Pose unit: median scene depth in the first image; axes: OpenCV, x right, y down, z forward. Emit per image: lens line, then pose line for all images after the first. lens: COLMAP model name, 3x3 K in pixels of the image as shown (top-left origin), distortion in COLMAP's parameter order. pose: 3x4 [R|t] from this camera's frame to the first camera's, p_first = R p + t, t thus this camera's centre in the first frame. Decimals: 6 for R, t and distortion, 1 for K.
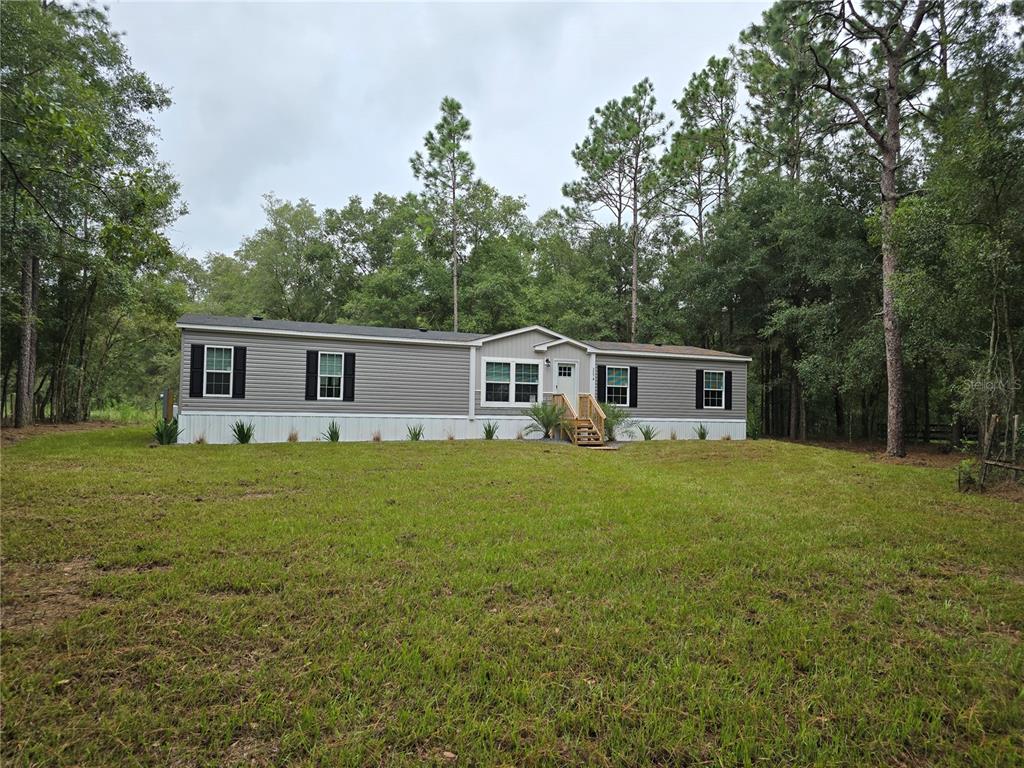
lens RADIAL K [[682.7, 0, 518.0], [0, 682.7, 385.6], [0, 0, 1]] dist [0.043912, -0.021438]
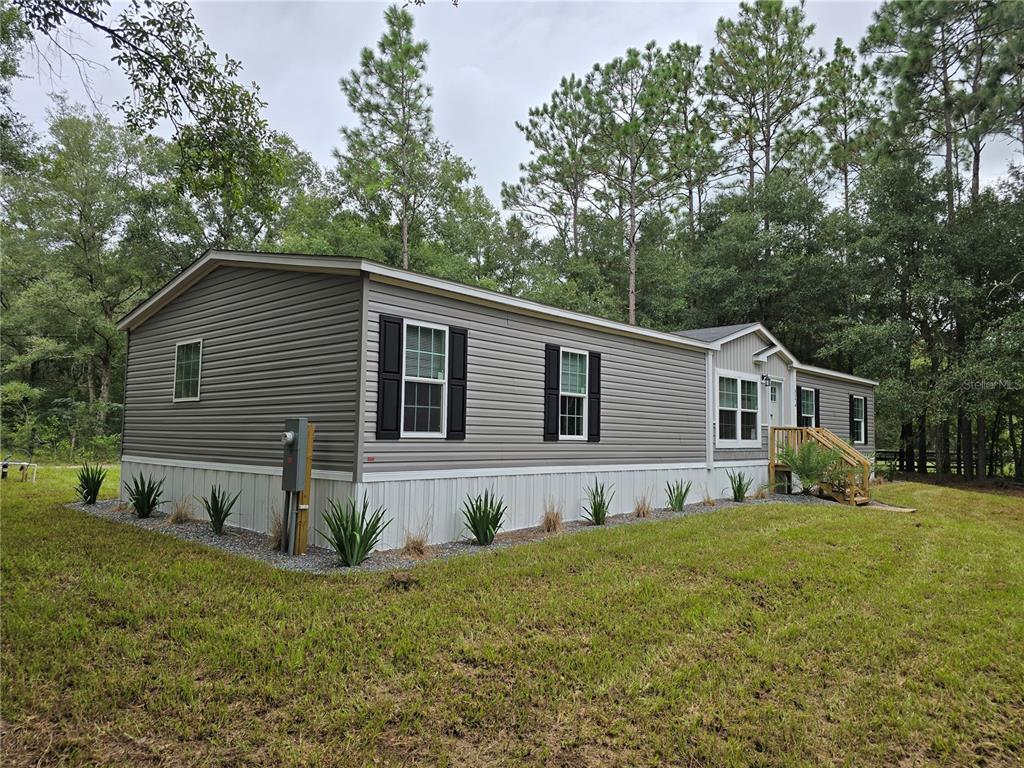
lens RADIAL K [[682.7, 0, 511.6], [0, 682.7, 387.2], [0, 0, 1]] dist [0.043912, -0.021438]
pose [[0.908868, 0.028221, 0.416127, -0.481858], [-0.021401, 0.999549, -0.021045, -0.006963], [-0.416533, 0.010221, 0.909063, 0.490509]]
